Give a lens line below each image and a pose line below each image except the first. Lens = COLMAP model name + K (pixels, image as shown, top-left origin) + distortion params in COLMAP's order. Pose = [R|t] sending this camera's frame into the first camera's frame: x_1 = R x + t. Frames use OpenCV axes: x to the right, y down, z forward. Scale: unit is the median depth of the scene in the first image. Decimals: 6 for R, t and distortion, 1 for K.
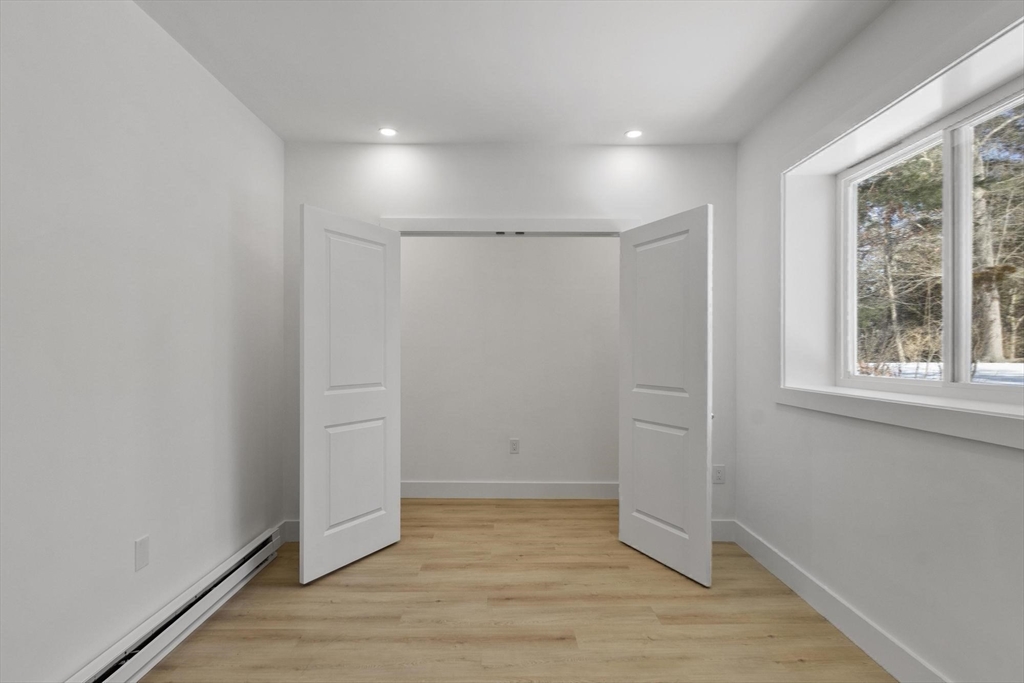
lens RADIAL K [[514.4, 0, 508.3], [0, 514.4, 343.5], [0, 0, 1]] dist [0.000784, -0.004546]
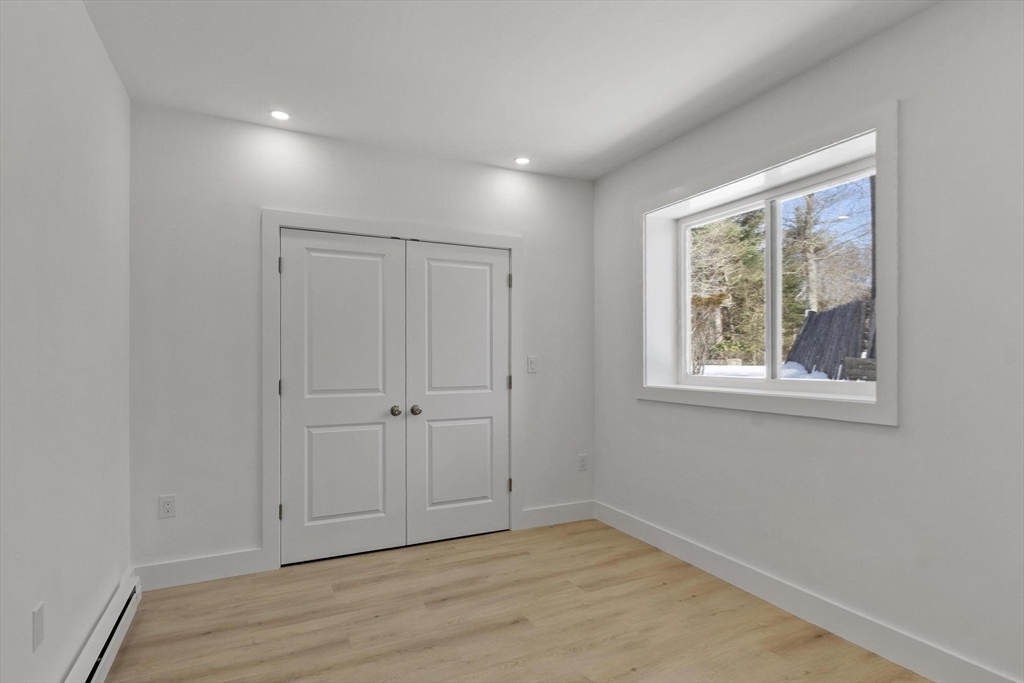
lens RADIAL K [[514.4, 0, 504.7], [0, 514.4, 348.0], [0, 0, 1]] dist [0.000784, -0.004546]
pose [[0.905681, 0.005123, 0.423929, -0.332336], [-0.003825, 0.999985, -0.003914, -0.000528], [-0.423943, 0.001923, 0.905687, 0.021802]]
